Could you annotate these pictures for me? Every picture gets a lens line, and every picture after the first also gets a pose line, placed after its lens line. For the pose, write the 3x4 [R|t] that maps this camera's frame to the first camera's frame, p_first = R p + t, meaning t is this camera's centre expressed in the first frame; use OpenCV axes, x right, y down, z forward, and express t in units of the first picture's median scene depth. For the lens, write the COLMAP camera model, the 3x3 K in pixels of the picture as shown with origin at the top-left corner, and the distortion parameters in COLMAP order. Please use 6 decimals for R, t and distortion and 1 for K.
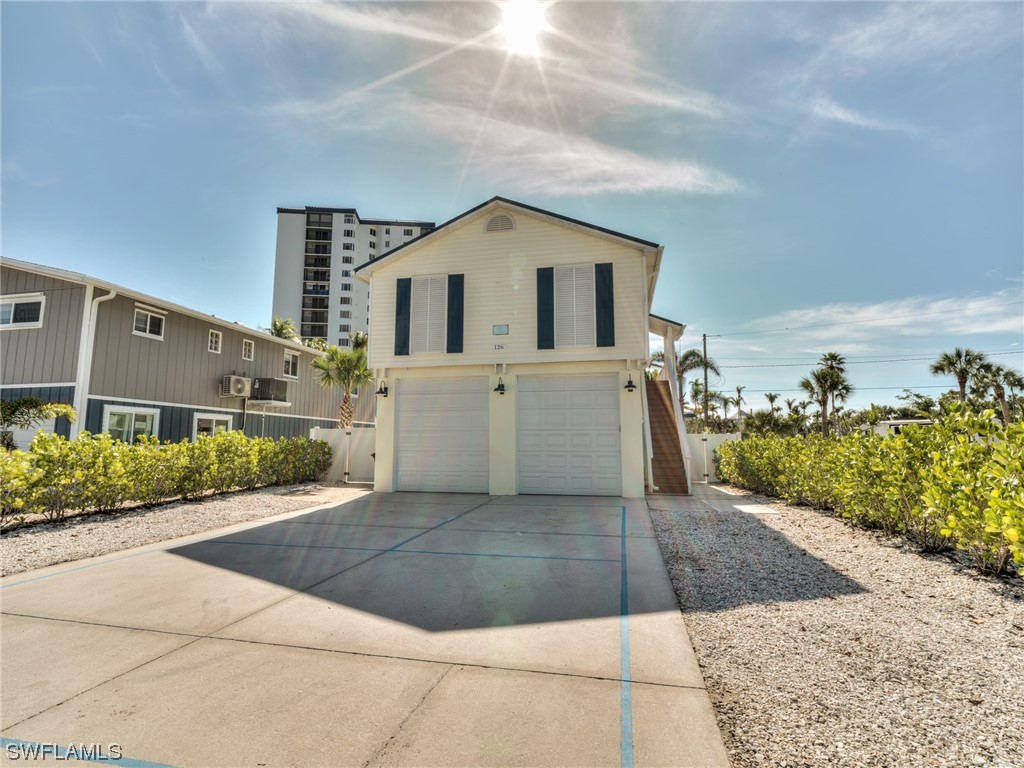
lens RADIAL K [[511.3, 0, 514.2], [0, 511.3, 378.4], [0, 0, 1]] dist [-0.009440, -0.007746]
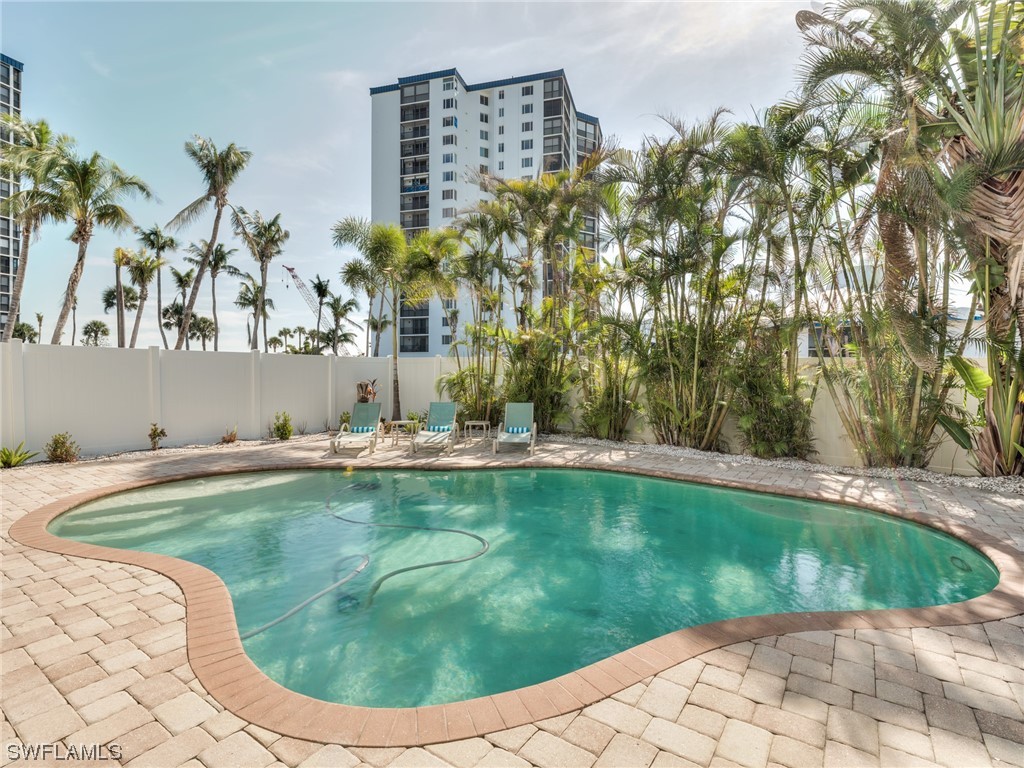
lens RADIAL K [[511.3, 0, 514.5], [0, 511.3, 382.3], [0, 0, 1]] dist [-0.009440, -0.007746]
pose [[0.922369, 0.009361, -0.386196, 0.436207], [0.042584, 0.991150, 0.125731, 0.252827], [0.383955, -0.132416, 0.913808, 1.966699]]
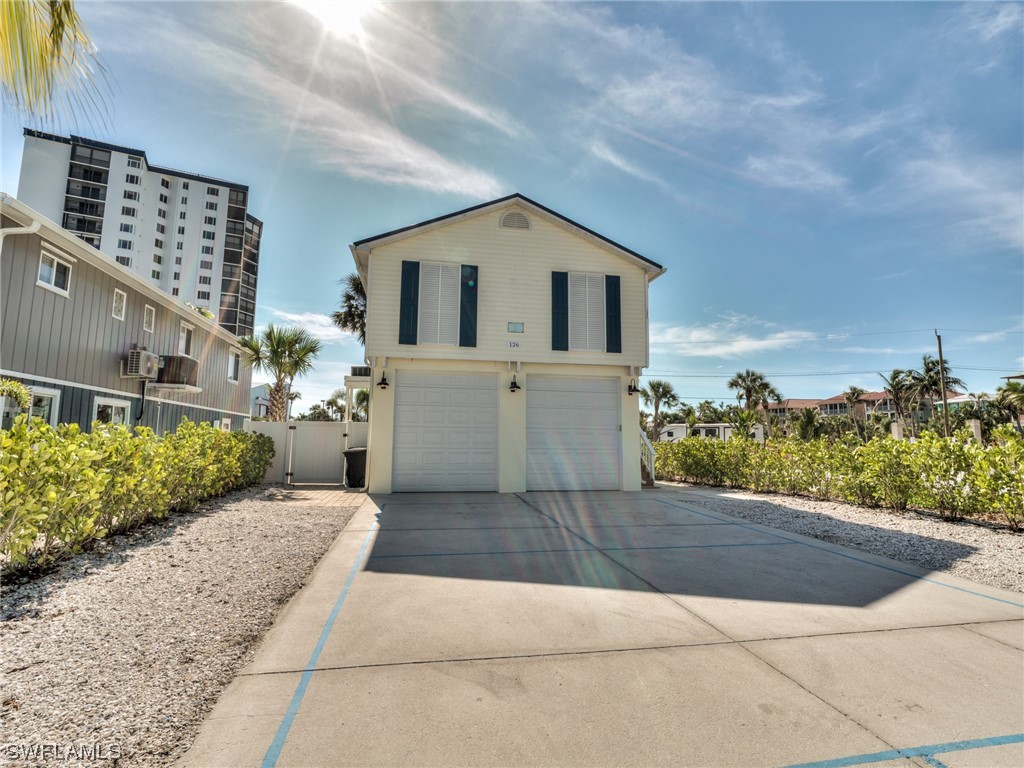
lens RADIAL K [[511.3, 0, 516.6], [0, 511.3, 378.4], [0, 0, 1]] dist [-0.009440, -0.007746]
pose [[0.919220, 0.055895, 0.389756, -0.394359], [-0.058657, 0.998267, -0.004820, 0.008738], [-0.389350, -0.018431, 0.920905, 0.075374]]
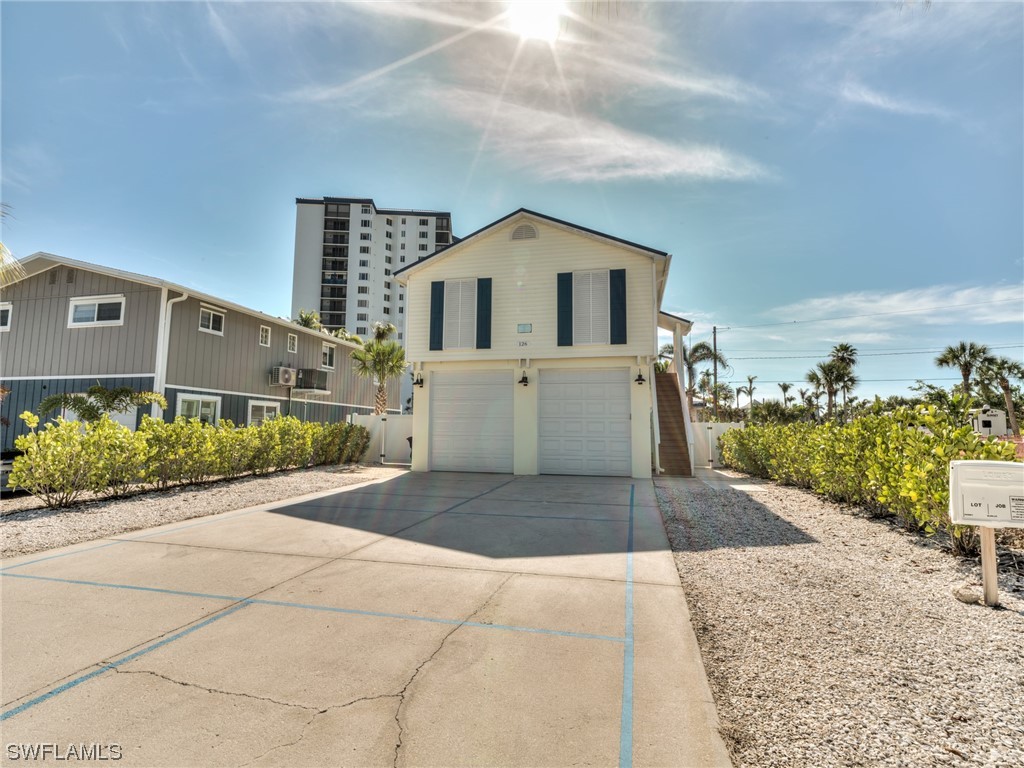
lens RADIAL K [[511.3, 0, 514.2], [0, 511.3, 380.3], [0, 0, 1]] dist [-0.009440, -0.007746]
pose [[0.999706, 0.006168, -0.023441, -0.021590], [-0.005519, 0.999602, 0.027677, -0.011652], [0.023603, -0.027539, 0.999342, -0.120053]]
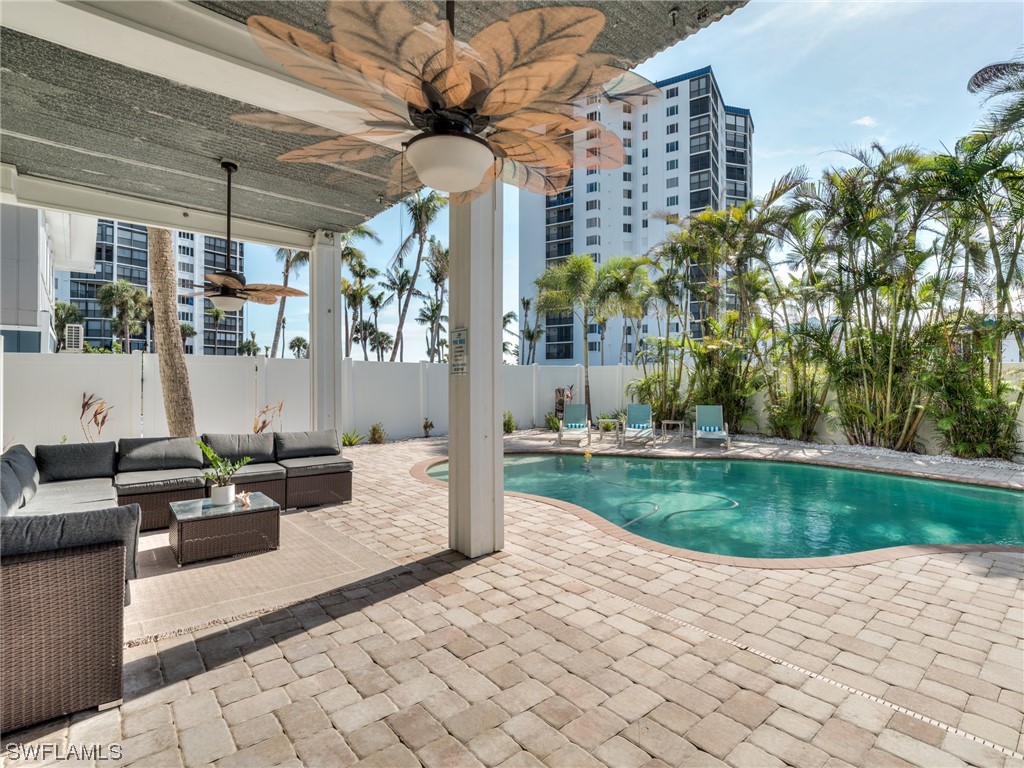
lens RADIAL K [[511.3, 0, 509.4], [0, 511.3, 382.7], [0, 0, 1]] dist [-0.009440, -0.007746]
pose [[0.784457, 0.002473, -0.620179, 0.421456], [0.075052, 0.992264, 0.098890, 0.231804], [0.615626, -0.124121, 0.778202, 1.798646]]
